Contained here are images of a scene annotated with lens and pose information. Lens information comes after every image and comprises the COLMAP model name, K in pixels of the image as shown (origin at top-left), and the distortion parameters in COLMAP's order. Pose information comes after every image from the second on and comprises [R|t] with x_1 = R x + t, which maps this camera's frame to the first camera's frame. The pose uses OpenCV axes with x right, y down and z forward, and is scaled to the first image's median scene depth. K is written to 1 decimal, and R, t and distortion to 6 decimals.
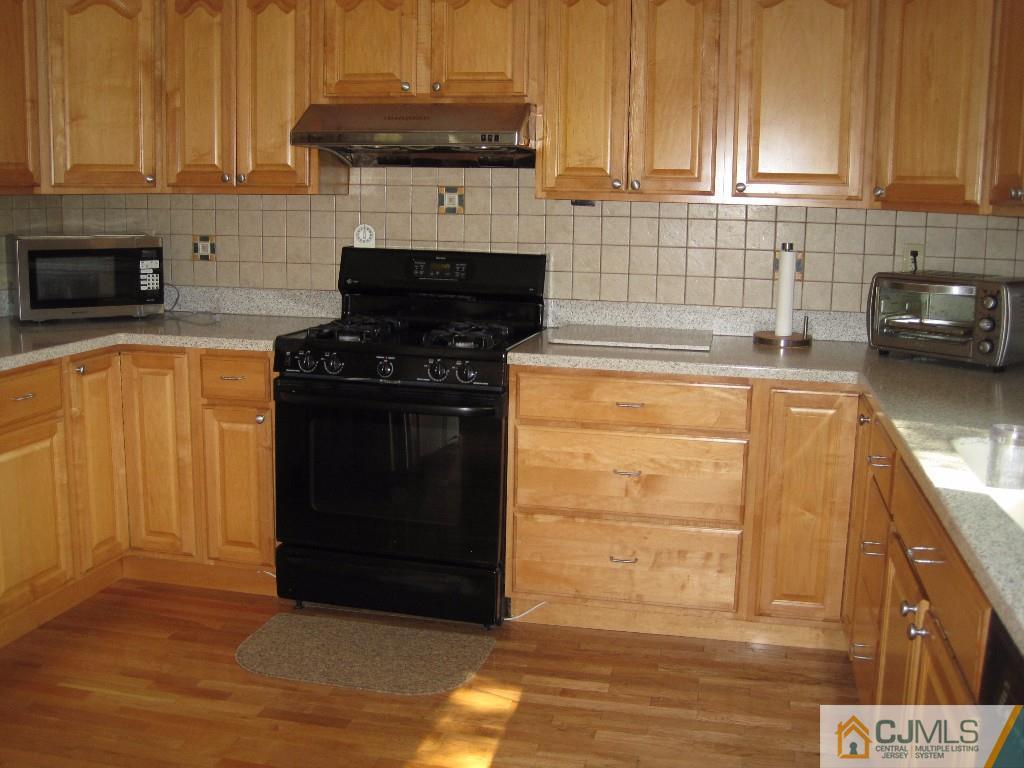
lens RADIAL K [[1046.9, 0, 496.5], [0, 1046.9, 378.9], [0, 0, 1]] dist [-0.194308, 0.182489]
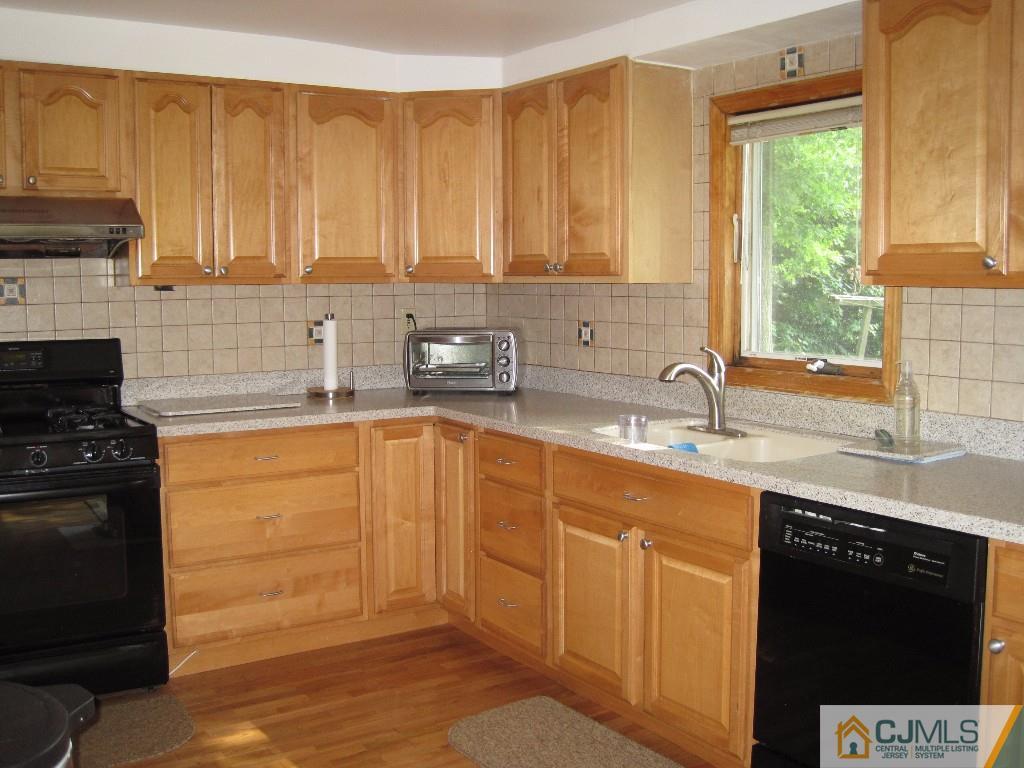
lens RADIAL K [[1046.9, 0, 496.5], [0, 1046.9, 378.9], [0, 0, 1]] dist [-0.194308, 0.182489]
pose [[0.701659, -0.088429, 0.707004, -0.478097], [0.141201, 0.989846, -0.016327, -0.006666], [-0.698382, 0.111286, 0.707021, -0.008739]]
